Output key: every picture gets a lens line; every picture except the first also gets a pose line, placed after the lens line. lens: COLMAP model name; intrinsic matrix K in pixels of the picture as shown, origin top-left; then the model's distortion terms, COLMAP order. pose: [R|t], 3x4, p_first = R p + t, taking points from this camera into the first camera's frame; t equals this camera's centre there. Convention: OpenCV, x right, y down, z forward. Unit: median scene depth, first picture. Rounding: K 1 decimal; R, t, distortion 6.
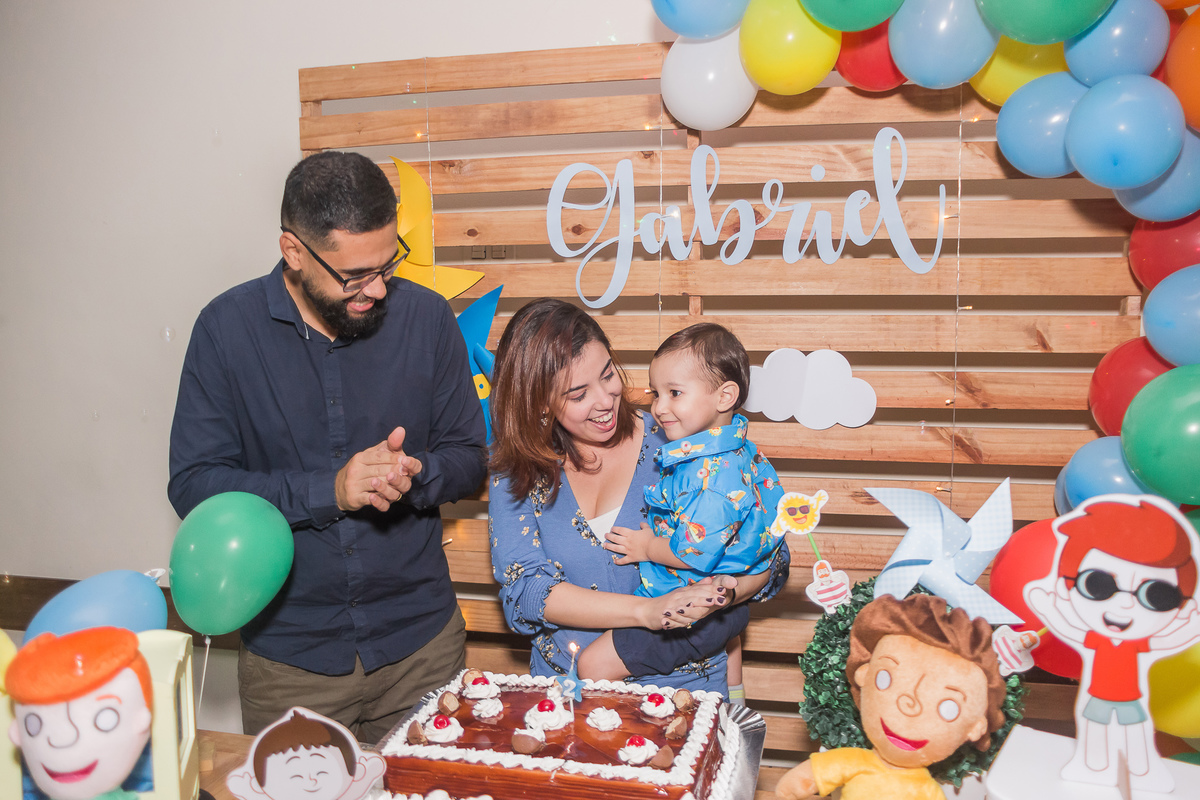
lens RADIAL K [[971.6, 0, 600.0], [0, 971.6, 400.0], [0, 0, 1]] dist [-0.130906, 0.124078]
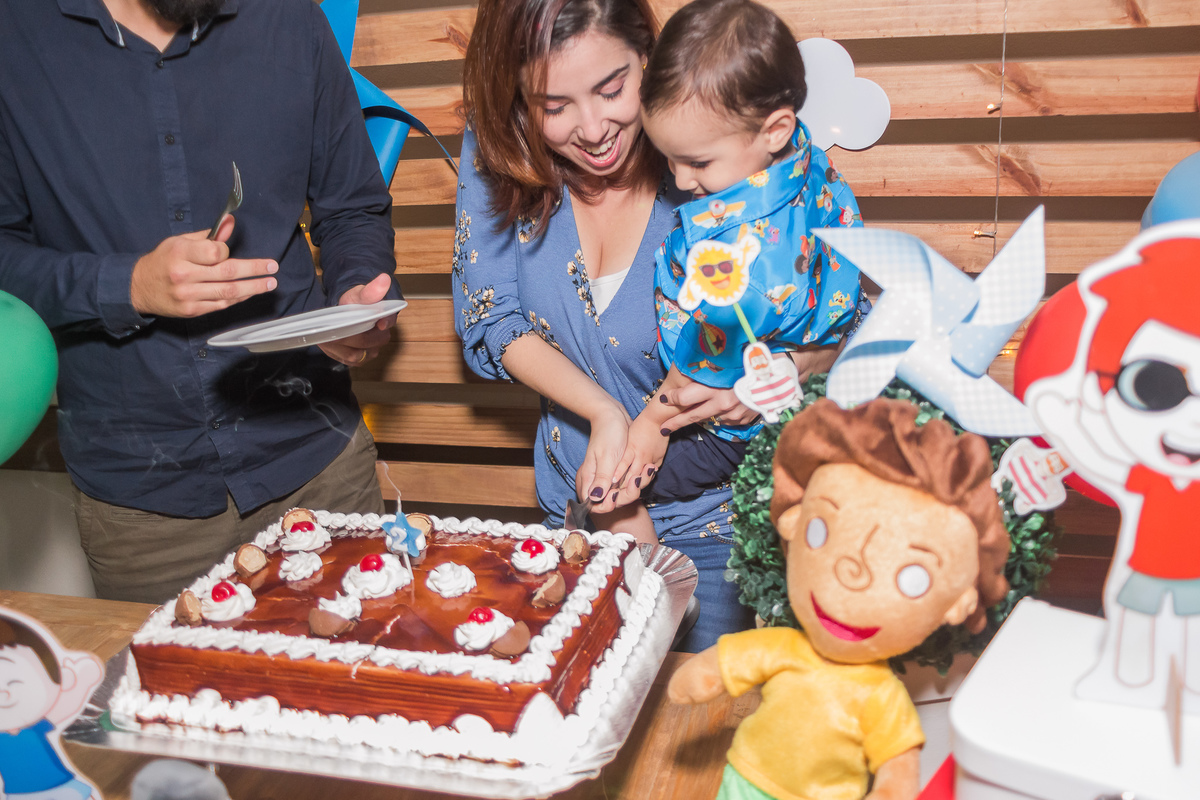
lens RADIAL K [[1091.2, 0, 627.7], [0, 1091.2, 417.6], [0, 0, 1]] dist [-0.118905, 0.111272]
pose [[0.998763, -0.038164, -0.031890, 0.155461], [0.044663, 0.970347, 0.237554, 0.032792], [0.021879, -0.238684, 0.970851, 0.246578]]
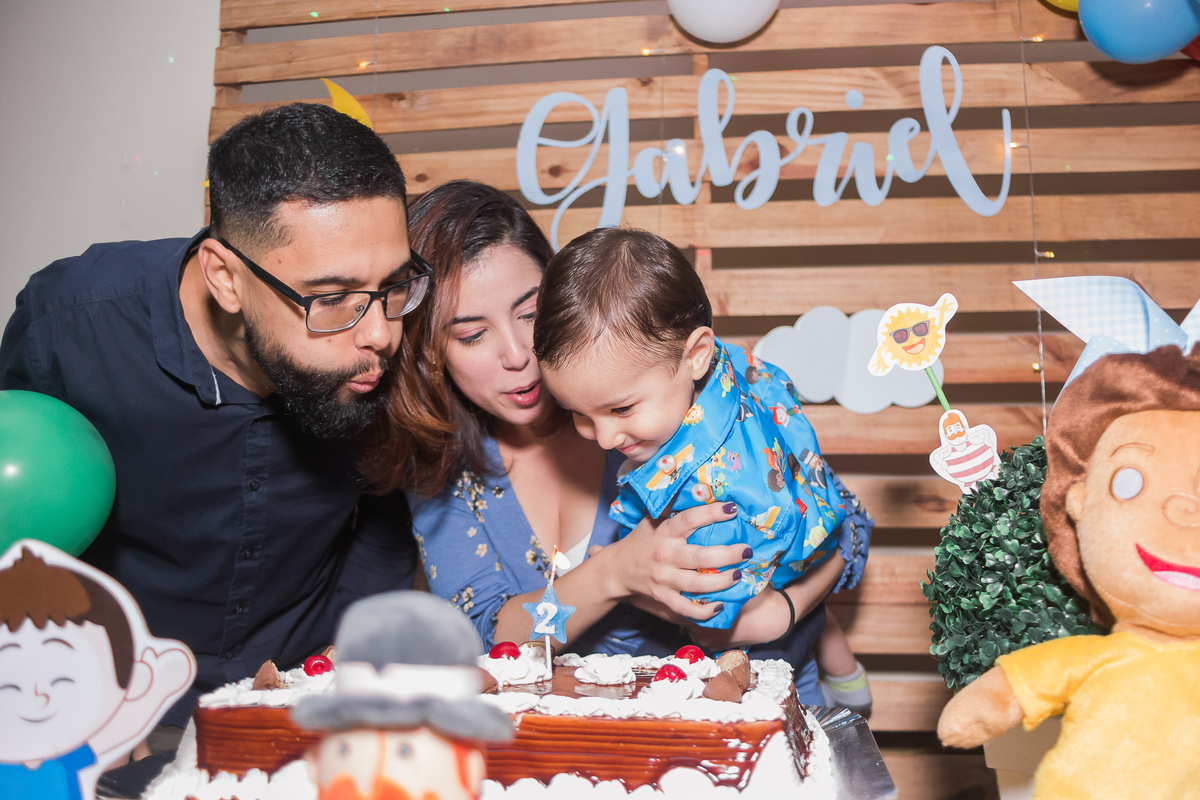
lens RADIAL K [[1007.7, 0, 637.3], [0, 1007.7, 406.9], [0, 0, 1]] dist [-0.138269, 0.124311]
pose [[0.995779, 0.029647, 0.086868, -0.031956], [-0.007683, 0.970003, -0.242971, 0.308133], [-0.091466, 0.241278, 0.966136, 0.361084]]
